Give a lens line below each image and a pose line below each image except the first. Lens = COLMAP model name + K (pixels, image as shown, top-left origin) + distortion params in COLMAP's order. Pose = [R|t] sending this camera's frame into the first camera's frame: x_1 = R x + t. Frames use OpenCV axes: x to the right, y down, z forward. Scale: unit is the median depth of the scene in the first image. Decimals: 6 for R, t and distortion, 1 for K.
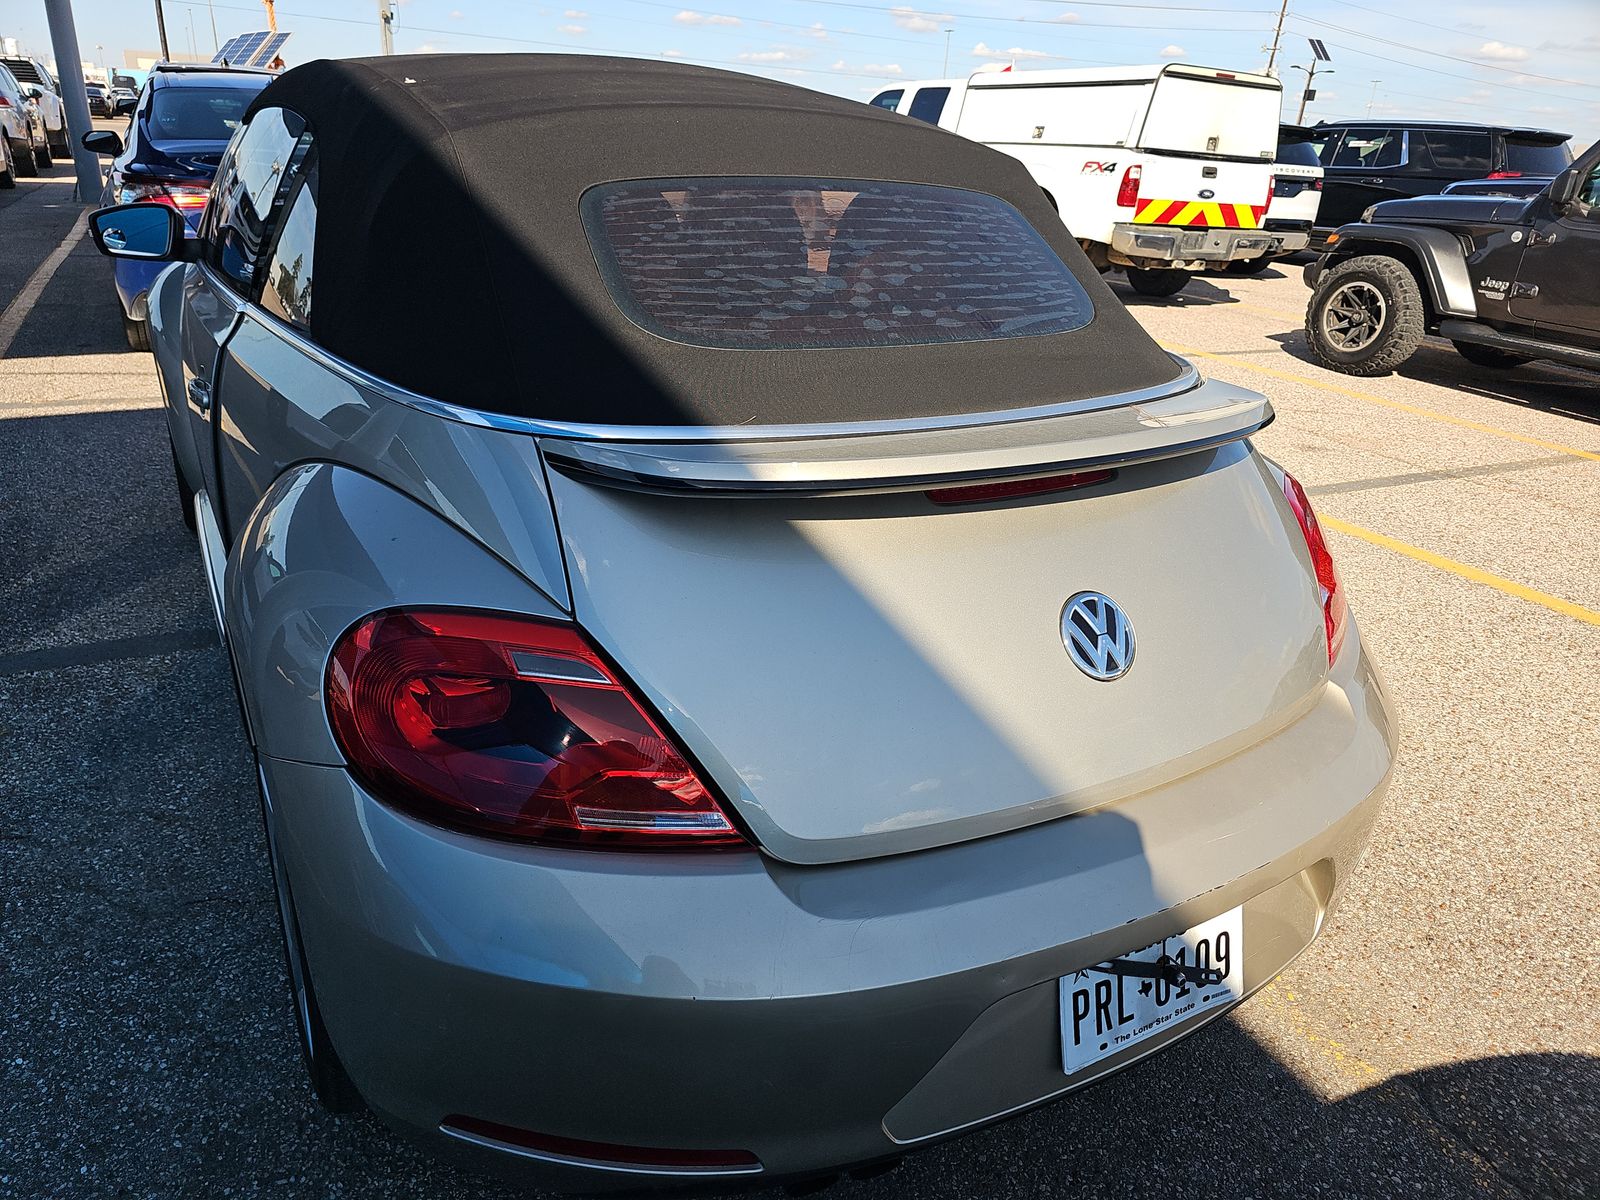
lens RADIAL K [[1067.4, 0, 789.6], [0, 1067.4, 602.5], [0, 0, 1]] dist [0.052559, -0.054060]
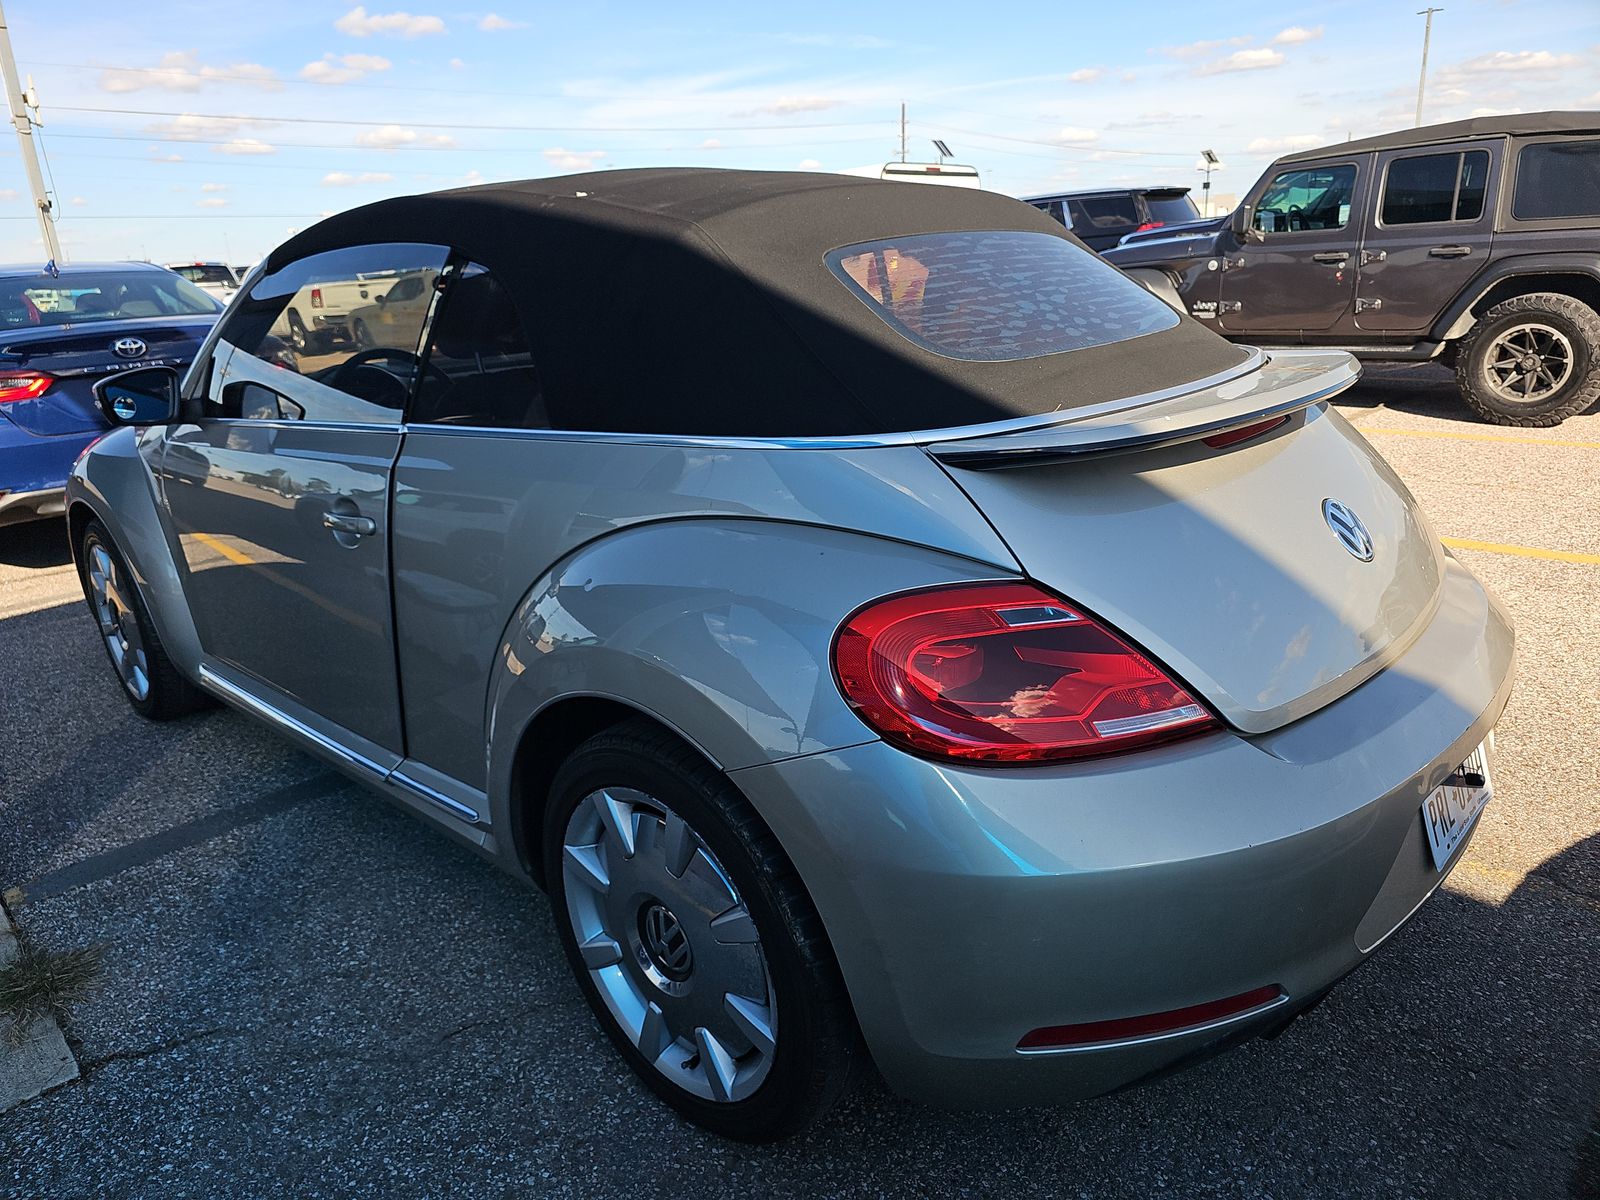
lens RADIAL K [[1077.5, 0, 805.5], [0, 1077.5, 580.8], [0, 0, 1]] dist [0.019093, -0.023995]
pose [[0.951292, -0.191576, 0.241542, -0.217677], [0.218626, 0.971611, -0.090418, 0.022173], [-0.217363, 0.138821, 0.966169, -0.026921]]
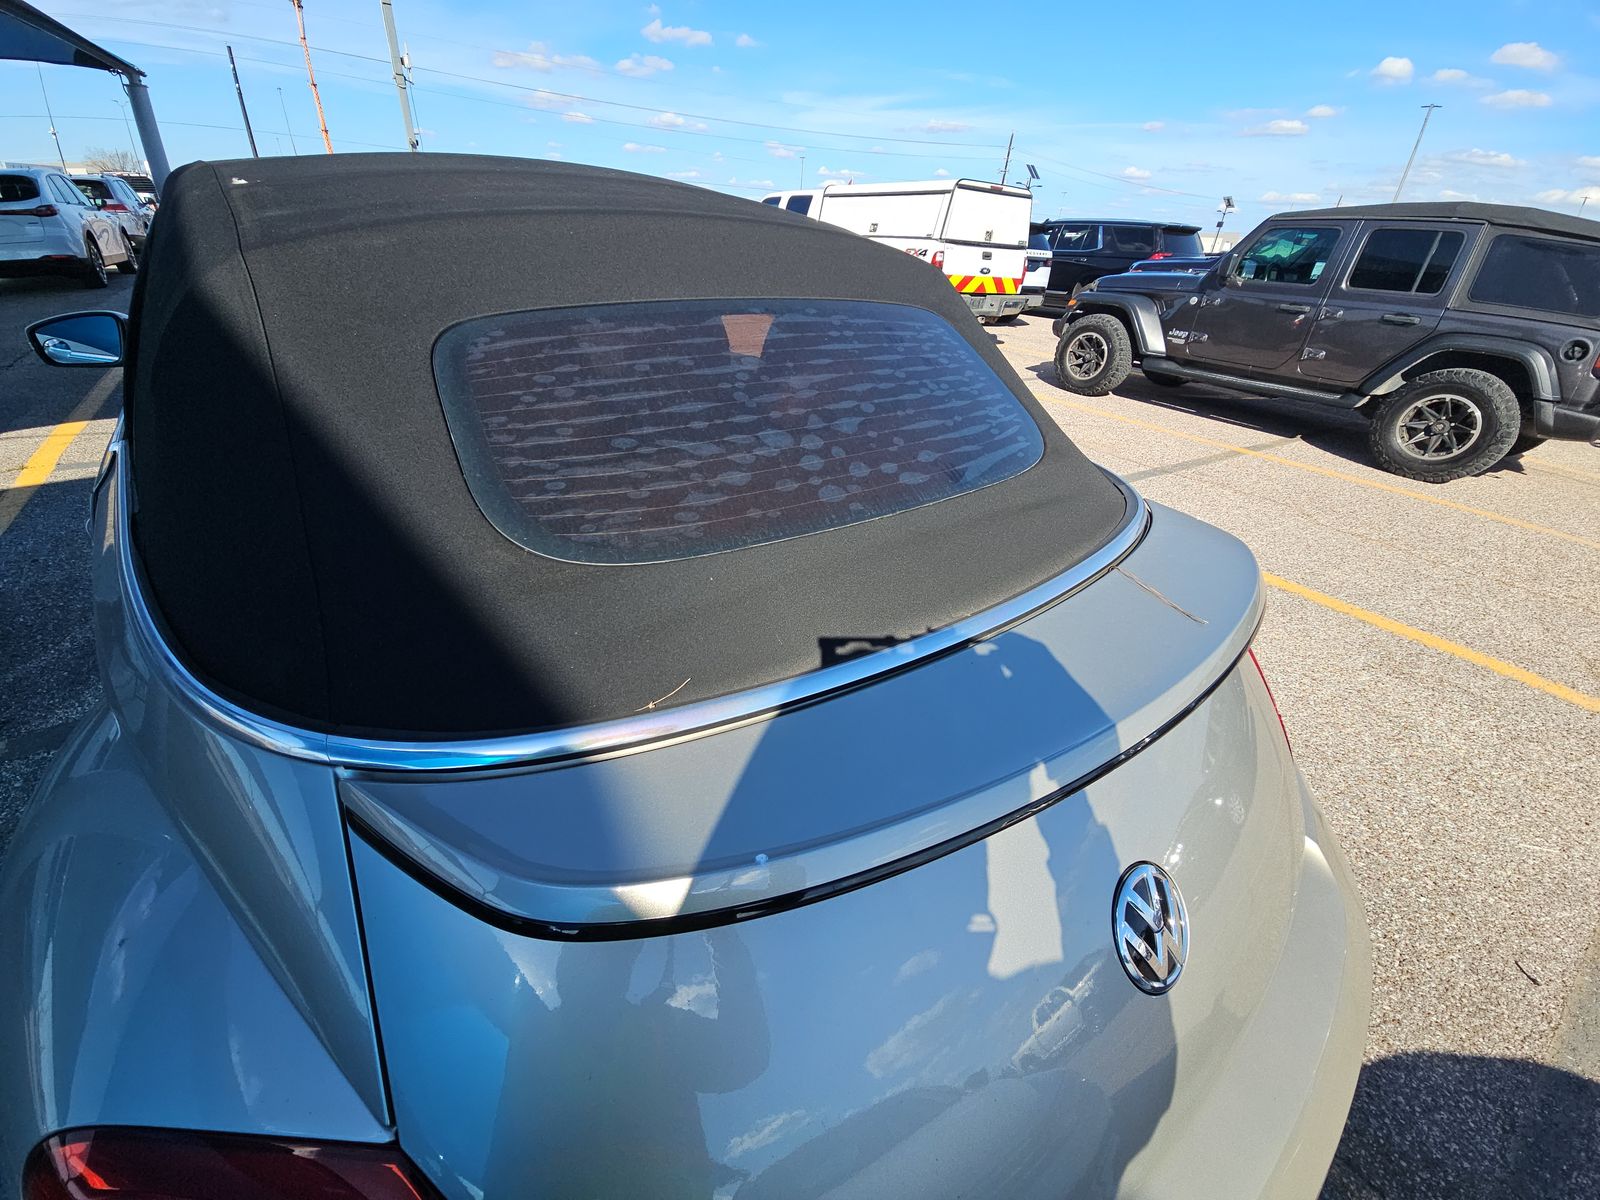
lens RADIAL K [[660.4, 0, 790.4], [0, 660.4, 596.9], [0, 0, 1]] dist [0.014192, -0.010444]
pose [[0.993338, -0.058823, 0.099095, -0.002378], [0.048815, 0.993733, 0.100559, -0.091601], [-0.104389, -0.095052, 0.989984, 0.195867]]
